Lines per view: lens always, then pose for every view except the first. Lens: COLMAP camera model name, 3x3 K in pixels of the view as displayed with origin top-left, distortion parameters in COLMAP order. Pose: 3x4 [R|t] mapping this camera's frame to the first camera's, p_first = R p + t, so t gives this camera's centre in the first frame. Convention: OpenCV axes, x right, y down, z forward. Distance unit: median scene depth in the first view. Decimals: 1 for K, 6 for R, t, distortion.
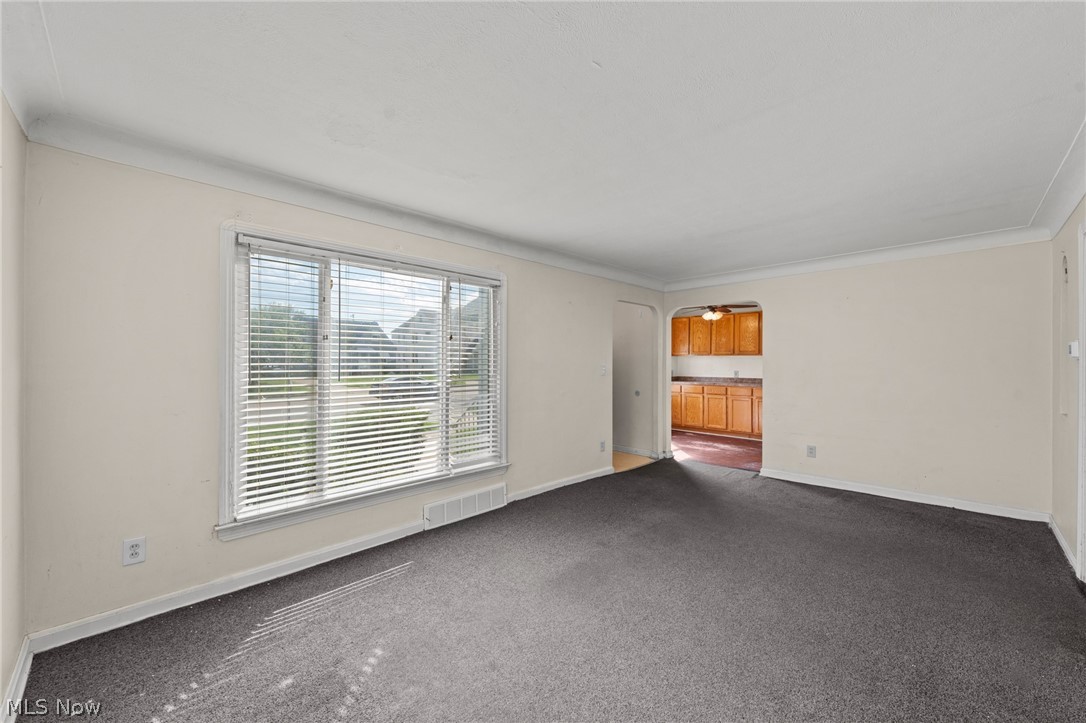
lens RADIAL K [[418.5, 0, 540.7], [0, 418.5, 364.4], [0, 0, 1]] dist [-0.003660, 0.000247]
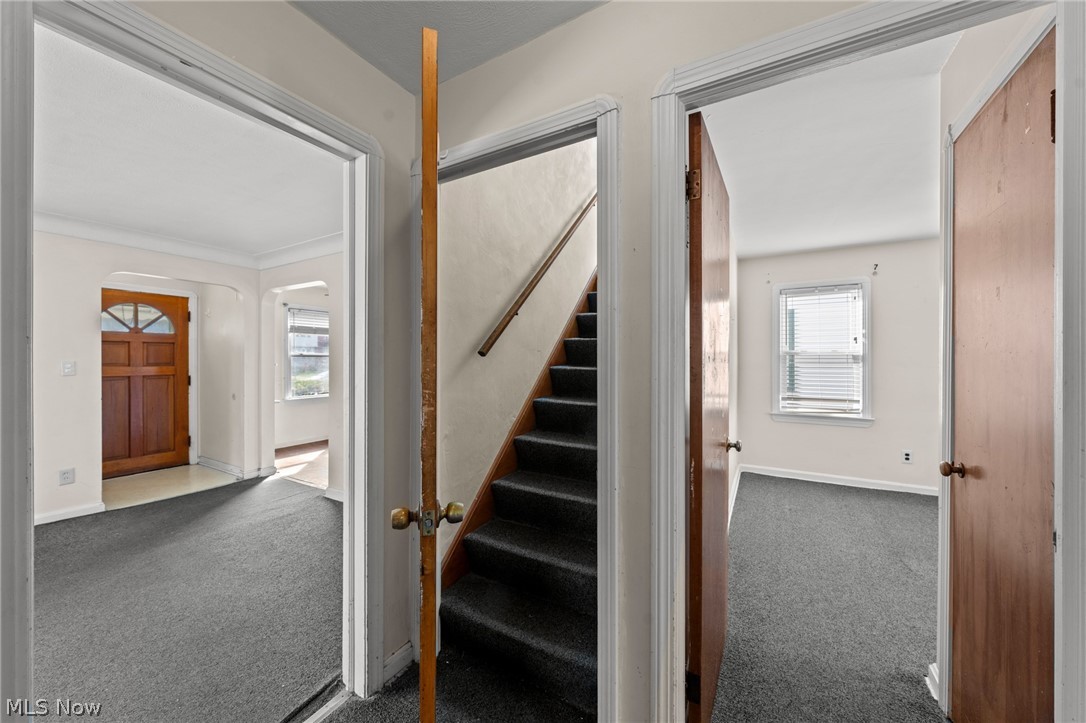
lens RADIAL K [[392.5, 0, 542.9], [0, 392.5, 362.4], [0, 0, 1]] dist [-0.003481, -0.000116]
pose [[0.963567, -0.002001, 0.267460, 0.775824], [0.000940, 0.999991, 0.004096, 0.001927], [-0.267466, -0.003695, 0.963560, 0.162303]]
